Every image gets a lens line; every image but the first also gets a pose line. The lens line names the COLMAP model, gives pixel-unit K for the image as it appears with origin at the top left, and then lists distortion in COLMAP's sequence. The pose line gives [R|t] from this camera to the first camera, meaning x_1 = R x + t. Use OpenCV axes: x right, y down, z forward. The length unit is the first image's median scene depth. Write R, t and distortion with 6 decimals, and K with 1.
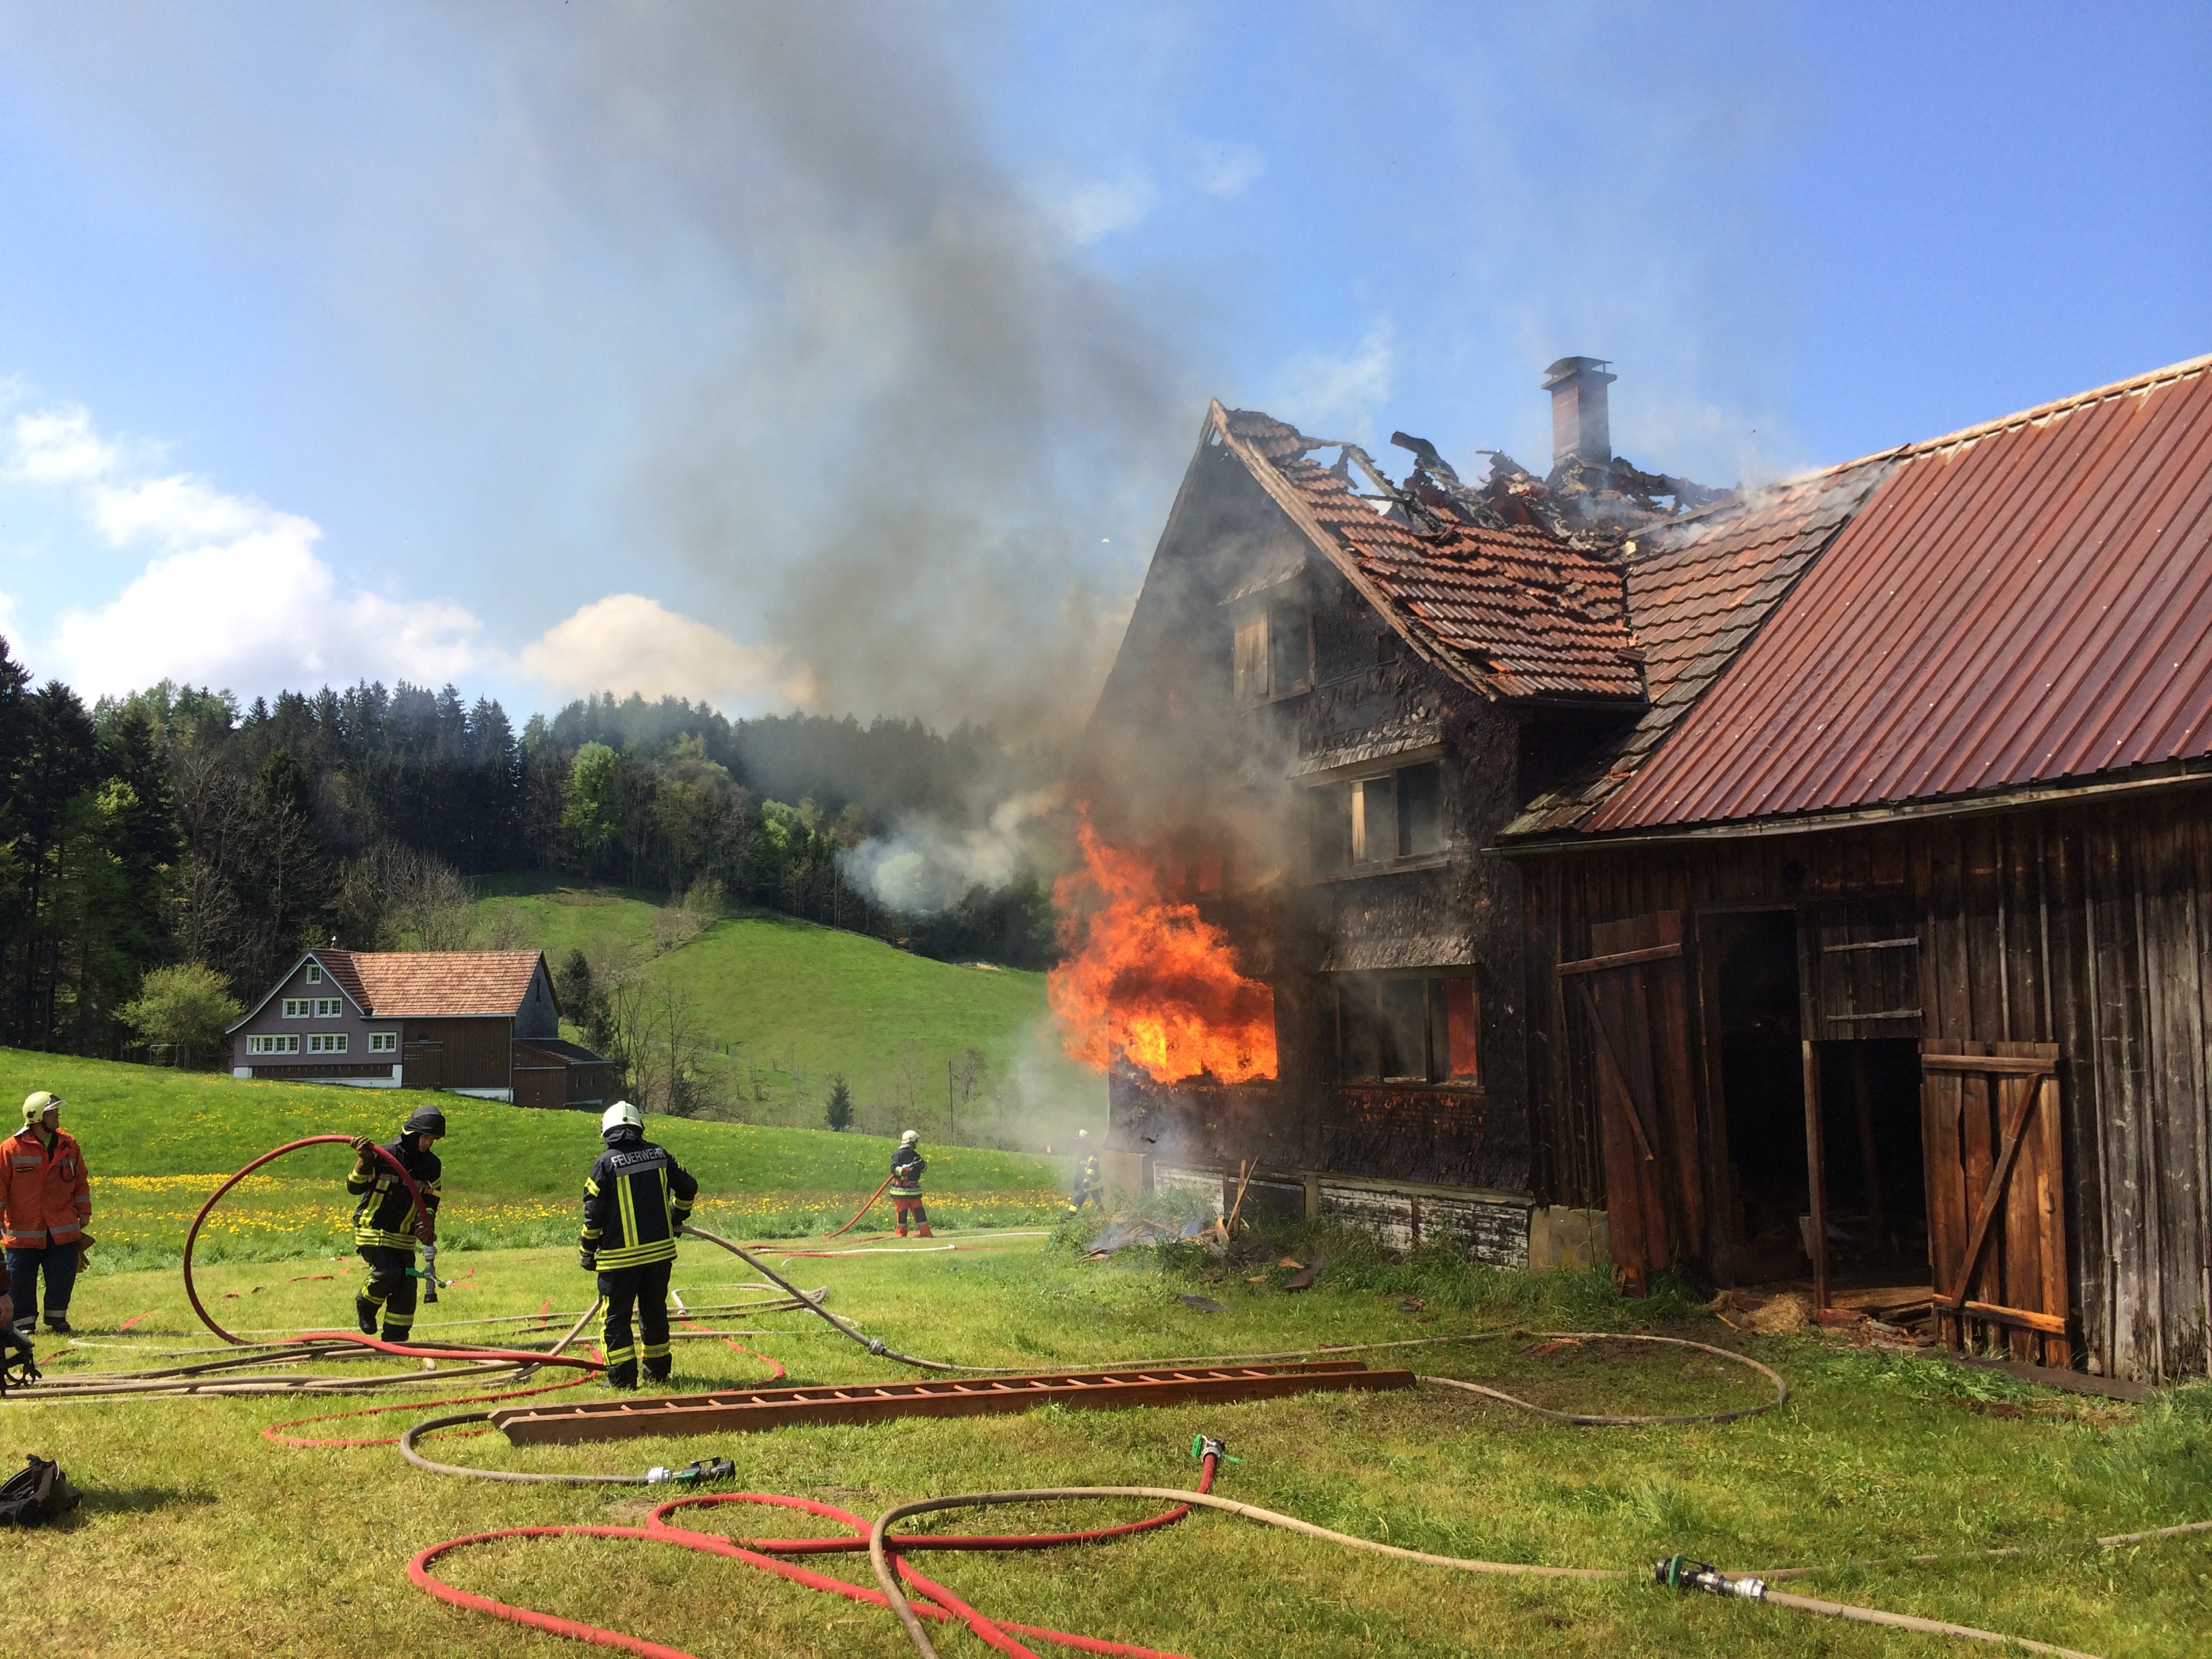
lens RADIAL K [[1834.3, 0, 1100.9], [0, 1834.3, 832.5], [0, 0, 1]] dist [0.080373, -0.083552]
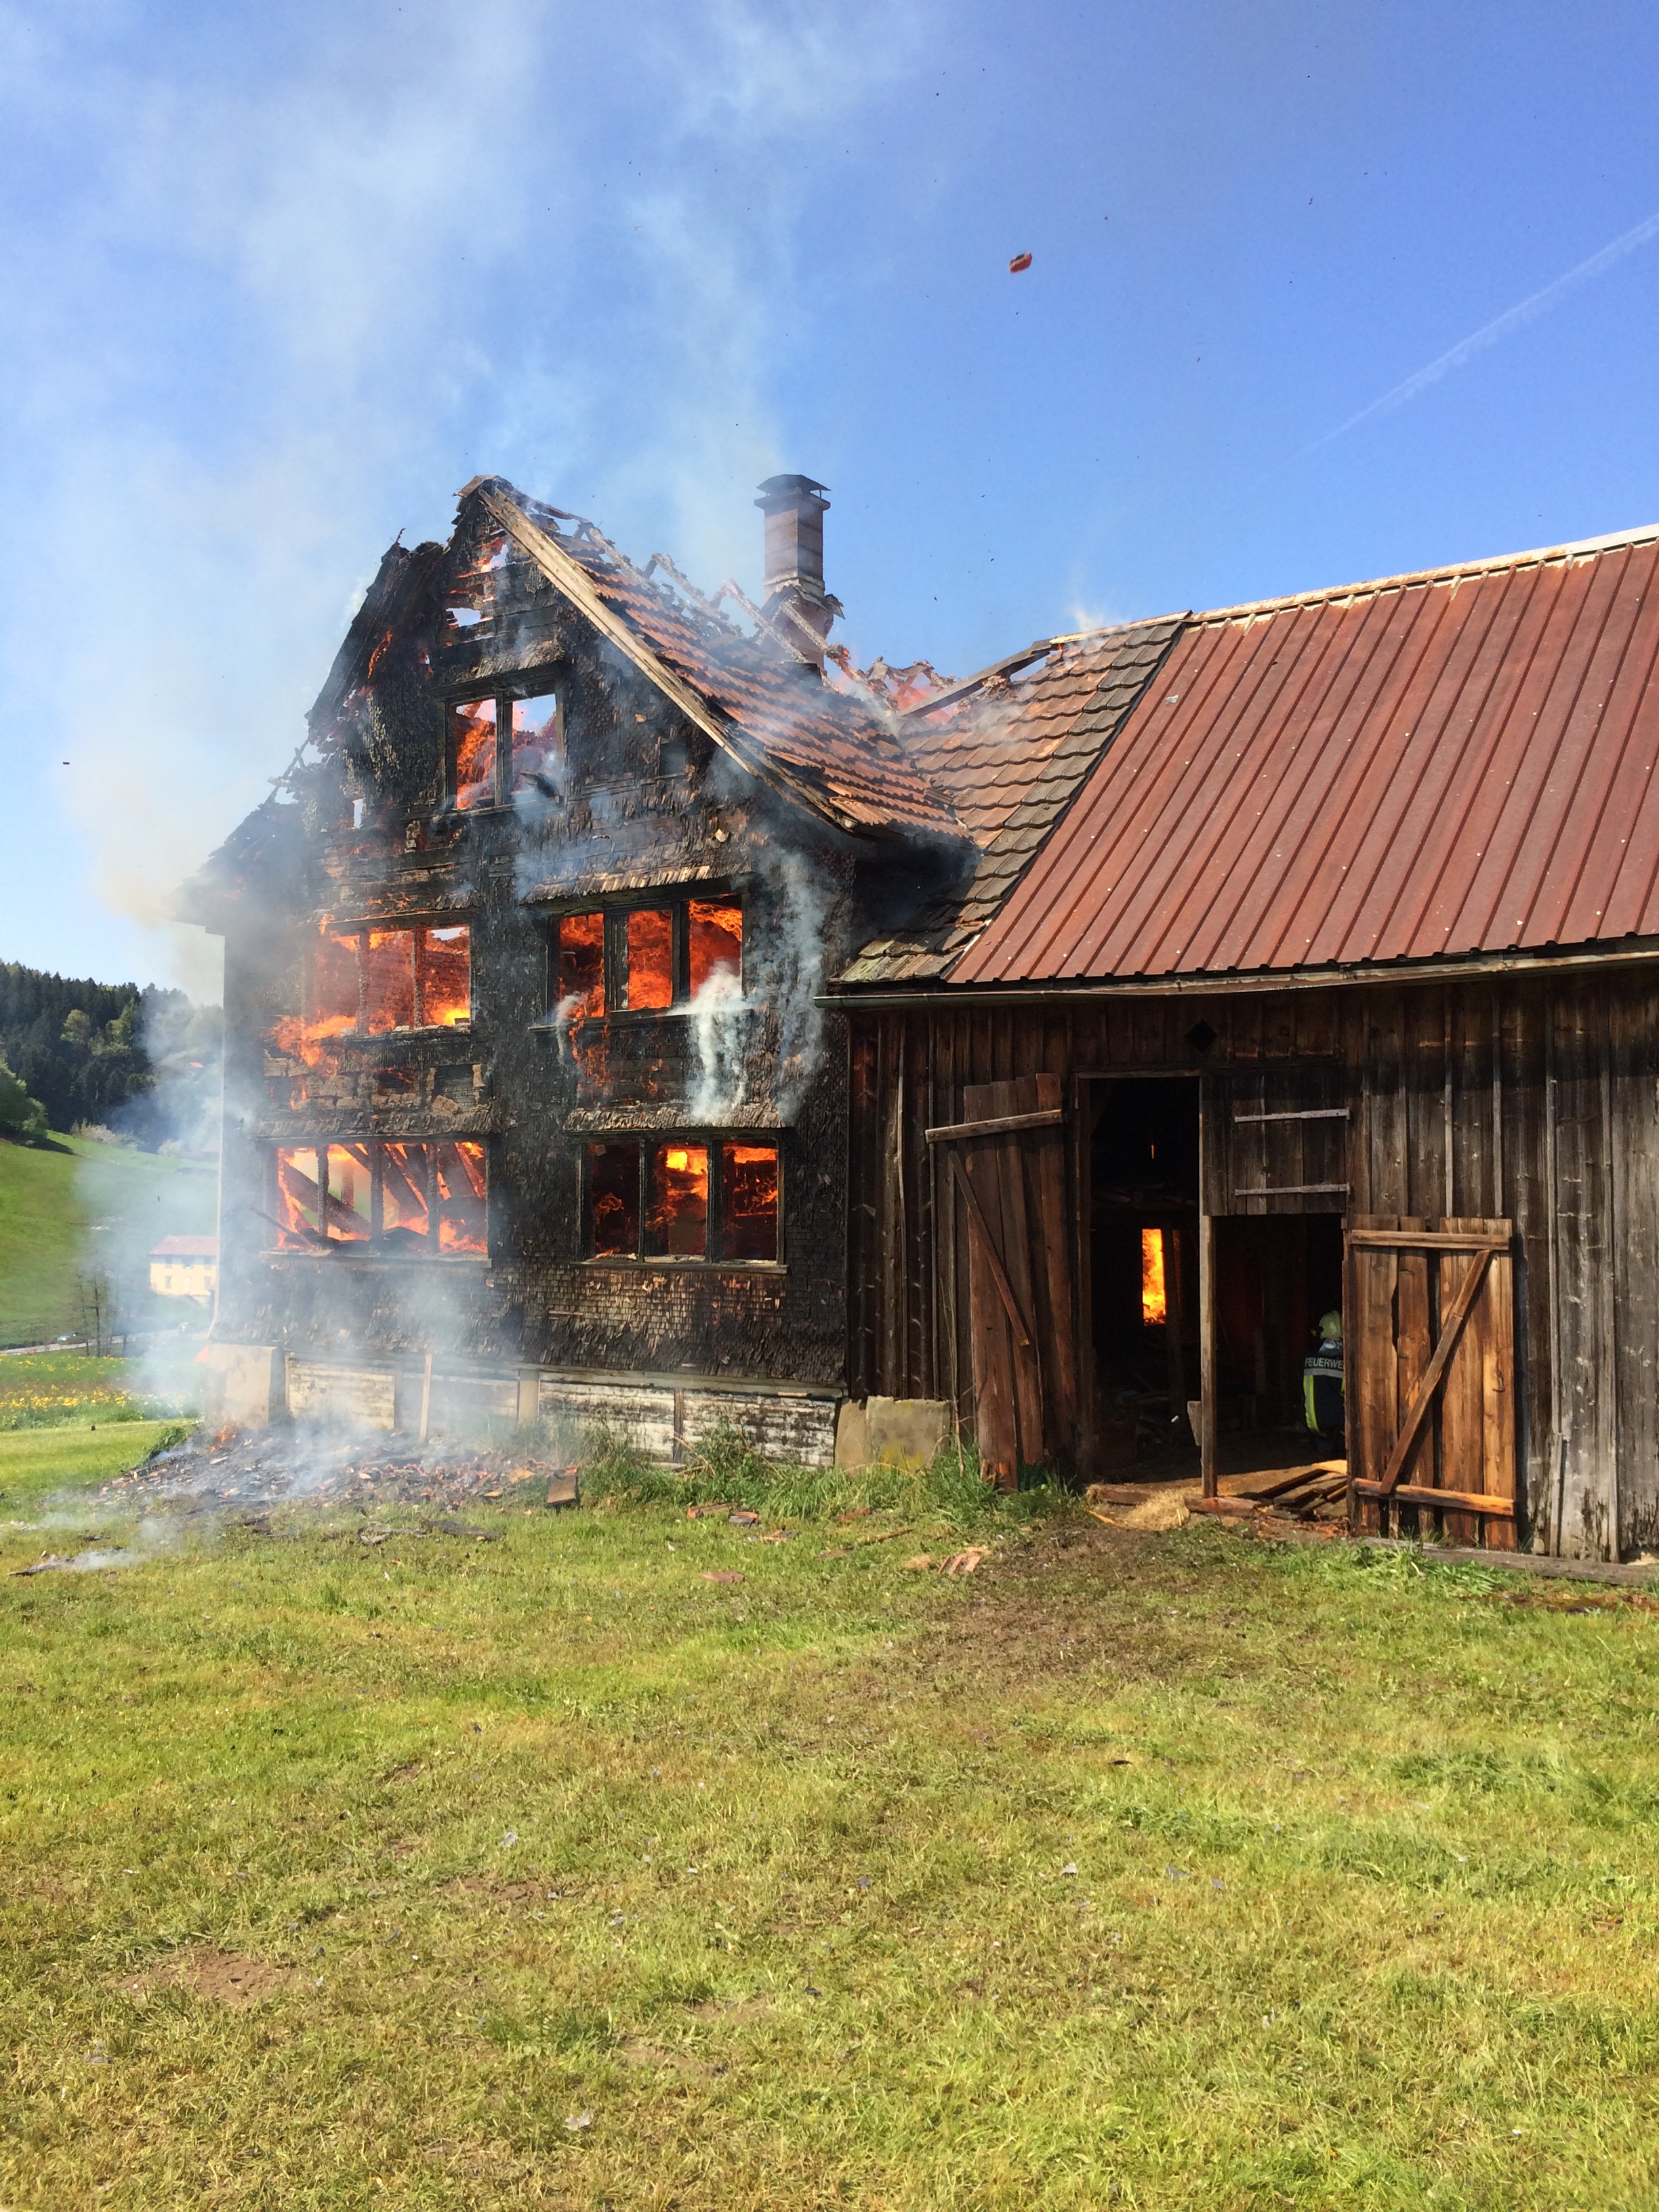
lens RADIAL K [[1834.3, 0, 837.5], [0, 1834.3, 1110.9], [0, 0, 1]] dist [0.080373, -0.083552]
pose [[0.897254, 0.034309, 0.440179, -0.175015], [-0.057909, 0.997508, 0.040292, 0.028754], [-0.437700, -0.061643, 0.897005, 0.219451]]
